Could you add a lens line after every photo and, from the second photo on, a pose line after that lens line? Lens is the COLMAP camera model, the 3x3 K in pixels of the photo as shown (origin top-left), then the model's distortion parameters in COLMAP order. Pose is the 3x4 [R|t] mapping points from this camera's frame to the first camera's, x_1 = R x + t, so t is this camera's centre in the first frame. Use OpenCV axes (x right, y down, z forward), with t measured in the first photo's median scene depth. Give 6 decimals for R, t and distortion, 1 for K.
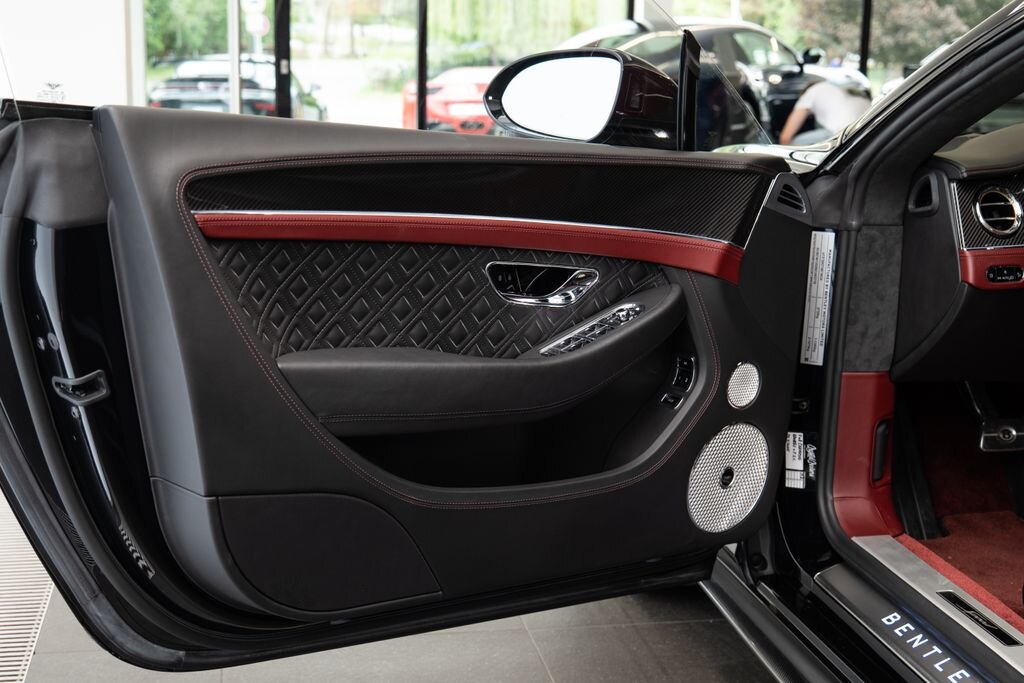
lens RADIAL K [[1444.0, 0, 512.0], [0, 1444.0, 341.5], [0, 0, 1]] dist [-0.021947, -0.019028]
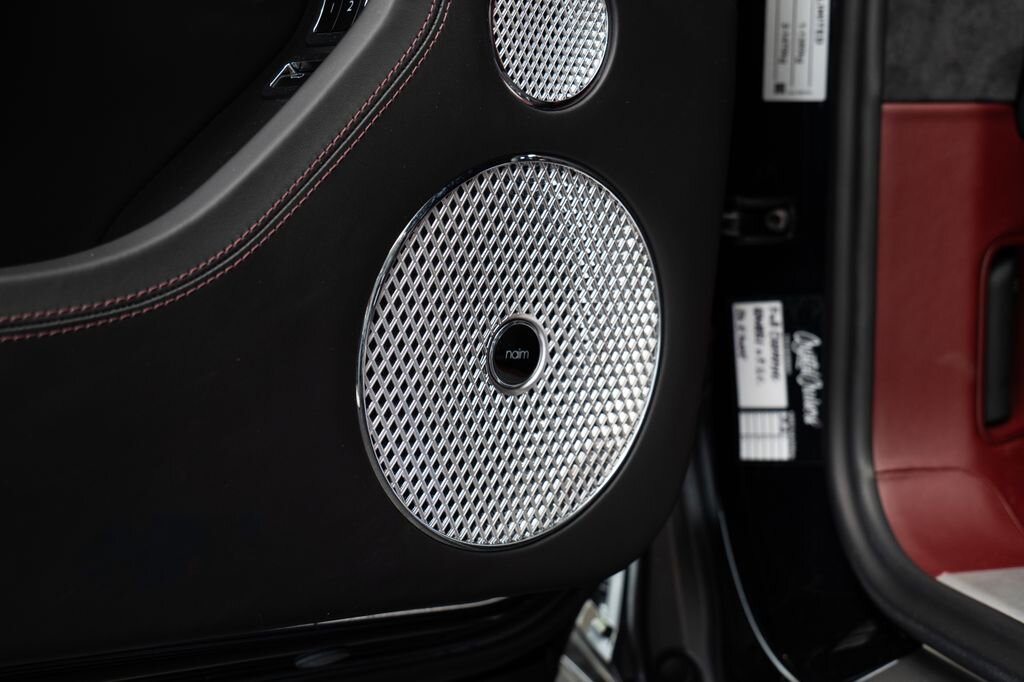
lens RADIAL K [[1759.2, 0, 512.0], [0, 1759.2, 341.0], [0, 0, 1]] dist [0.013774, -0.027847]
pose [[0.999218, -0.030953, 0.024600, 0.125625], [0.033021, 0.995514, -0.088668, 0.111046], [-0.021745, 0.089411, 0.995757, 0.575206]]
